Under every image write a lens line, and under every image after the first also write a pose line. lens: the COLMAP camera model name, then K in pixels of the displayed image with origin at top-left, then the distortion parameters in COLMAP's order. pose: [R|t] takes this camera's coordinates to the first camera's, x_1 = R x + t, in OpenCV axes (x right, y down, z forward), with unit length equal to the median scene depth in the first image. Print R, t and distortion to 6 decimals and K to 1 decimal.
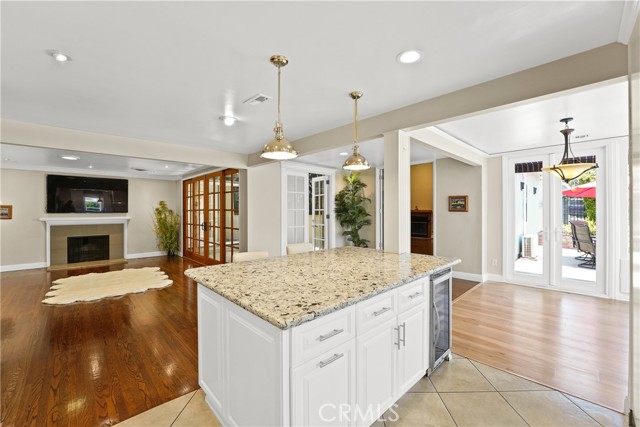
lens RADIAL K [[264.0, 0, 320.8], [0, 264.0, 212.8], [0, 0, 1]] dist [-0.023715, 0.001597]
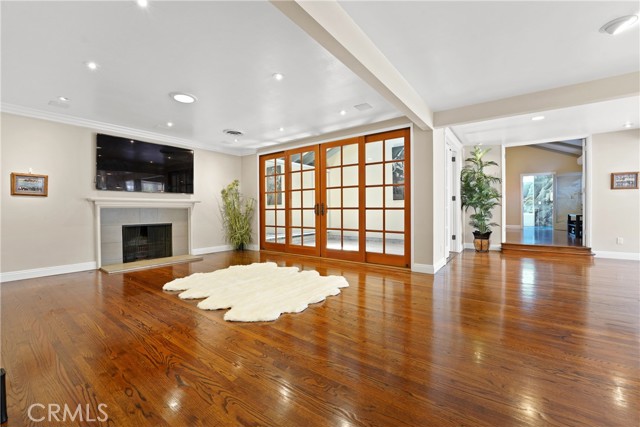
lens RADIAL K [[264.0, 0, 321.4], [0, 264.0, 213.0], [0, 0, 1]] dist [-0.023715, 0.001597]
pose [[0.986679, -0.003854, 0.162635, -0.523161], [0.003008, 0.999981, 0.005443, 0.054427], [-0.162653, -0.004881, 0.986671, 0.199187]]
